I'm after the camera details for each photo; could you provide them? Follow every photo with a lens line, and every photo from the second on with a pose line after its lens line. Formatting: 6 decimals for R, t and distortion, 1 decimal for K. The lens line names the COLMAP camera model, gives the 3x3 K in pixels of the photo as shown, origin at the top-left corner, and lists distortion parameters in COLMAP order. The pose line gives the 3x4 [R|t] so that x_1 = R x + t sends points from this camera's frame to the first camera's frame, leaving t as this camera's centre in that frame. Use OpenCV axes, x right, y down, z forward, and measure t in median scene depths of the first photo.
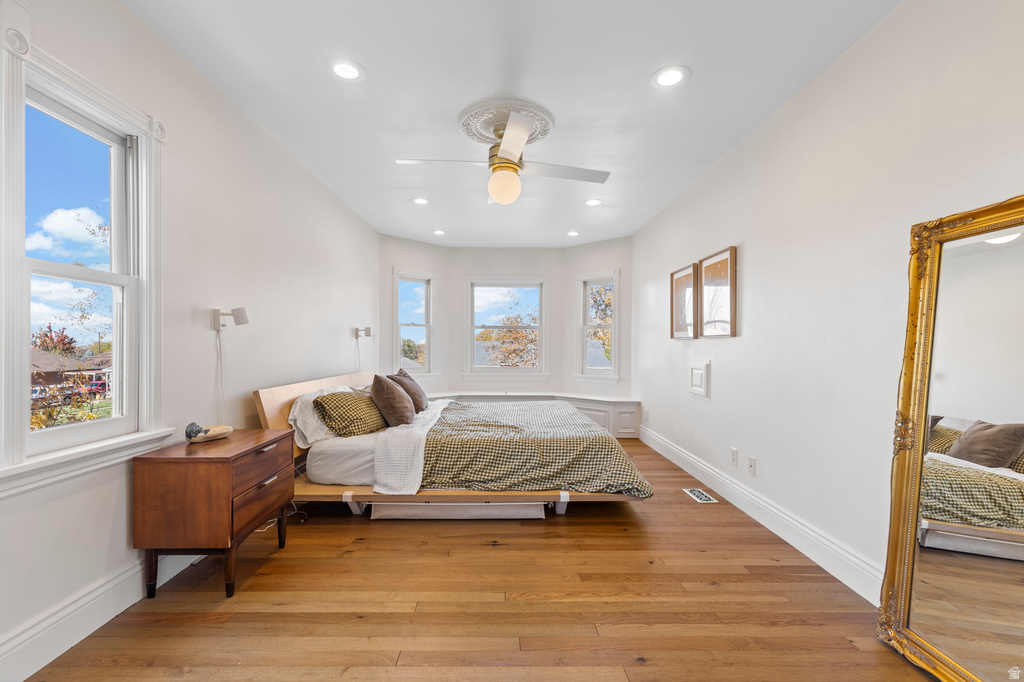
lens RADIAL K [[461.5, 0, 510.2], [0, 461.5, 346.4], [0, 0, 1]] dist [0.008207, -0.000912]
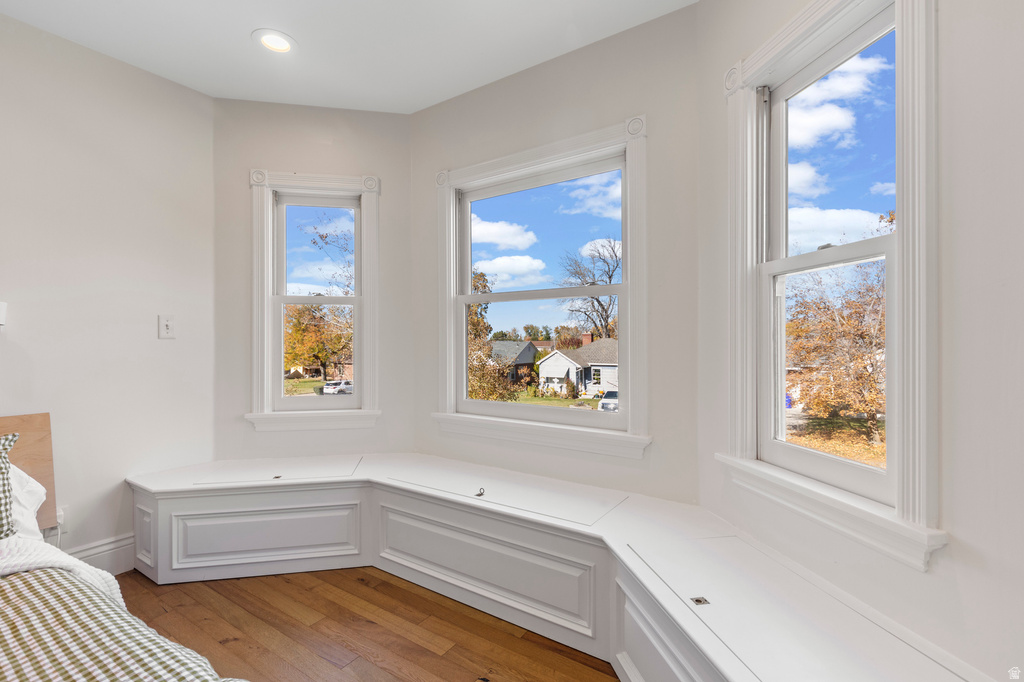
lens RADIAL K [[462.4, 0, 513.1], [0, 462.4, 340.4], [0, 0, 1]] dist [0.009847, -0.001800]
pose [[0.815856, -0.008770, -0.578188, 0.432290], [0.005857, 0.999959, -0.006902, -0.007463], [0.578225, 0.002244, 0.815874, 1.605760]]
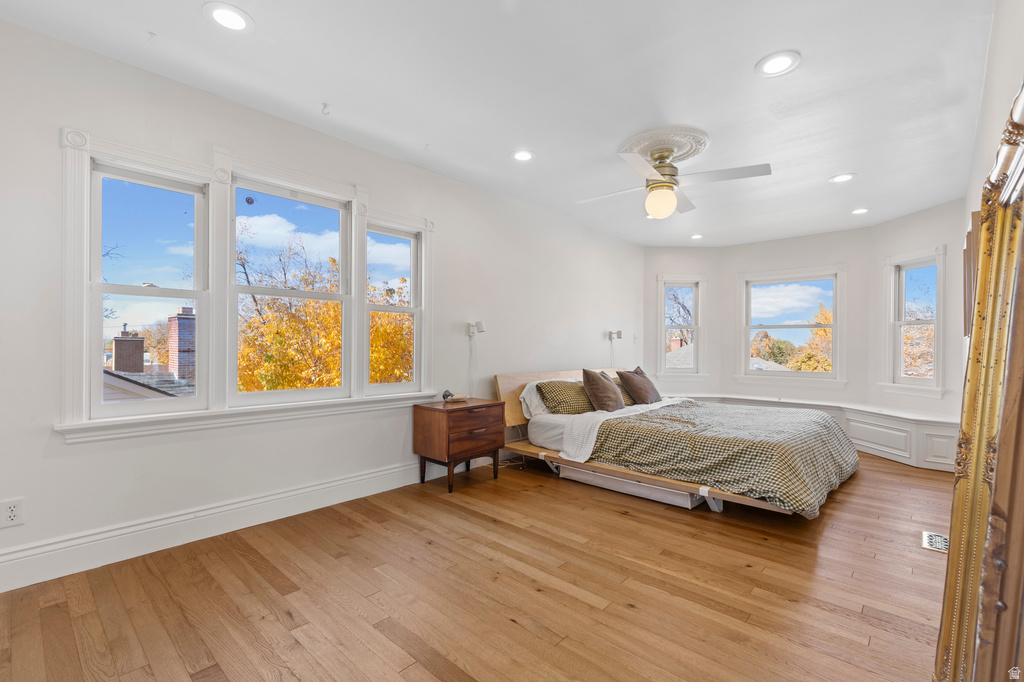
lens RADIAL K [[462.4, 0, 513.1], [0, 462.4, 340.4], [0, 0, 1]] dist [0.009847, -0.001800]
pose [[0.723691, -0.007317, -0.690085, 0.522371], [-0.004778, 0.999867, -0.015612, 0.005052], [0.690108, 0.014596, 0.723559, -0.054155]]
